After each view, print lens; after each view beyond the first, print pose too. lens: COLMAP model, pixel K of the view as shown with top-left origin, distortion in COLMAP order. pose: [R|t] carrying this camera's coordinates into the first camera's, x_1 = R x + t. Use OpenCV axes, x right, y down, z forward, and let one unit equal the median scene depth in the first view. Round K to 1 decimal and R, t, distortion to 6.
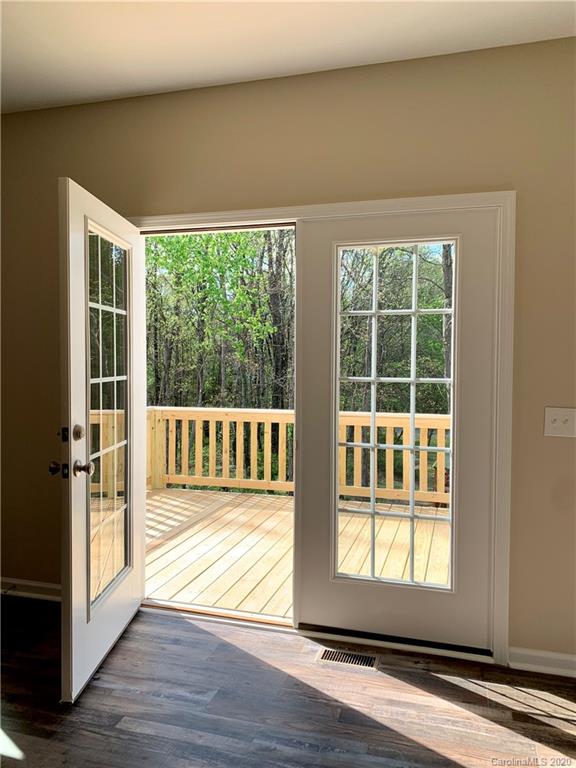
lens RADIAL K [[583.3, 0, 288.0], [0, 583.3, 384.0], [0, 0, 1]] dist [0.049653, -0.054756]
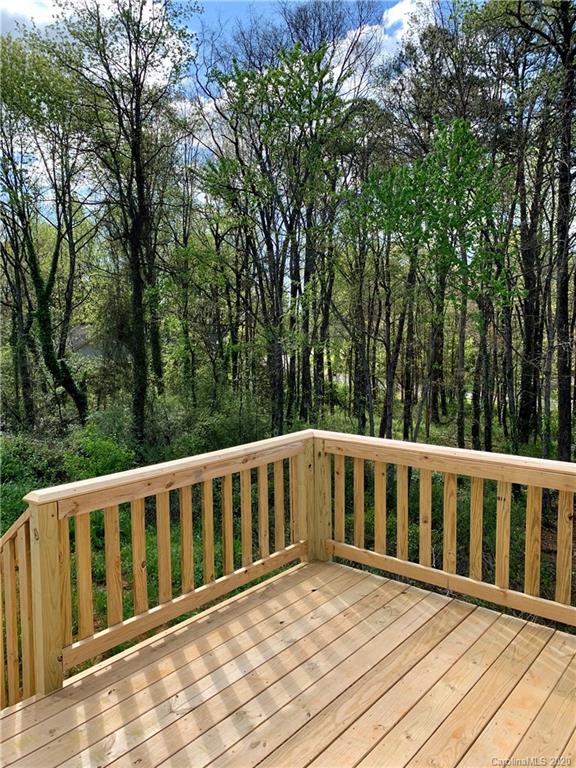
lens RADIAL K [[583.3, 0, 288.0], [0, 583.3, 384.0], [0, 0, 1]] dist [0.049653, -0.054756]
pose [[0.918552, 0.023874, -0.394579, -0.006373], [-0.003062, 0.998574, 0.053291, -0.046206], [0.395288, -0.047743, 0.917315, 0.415169]]
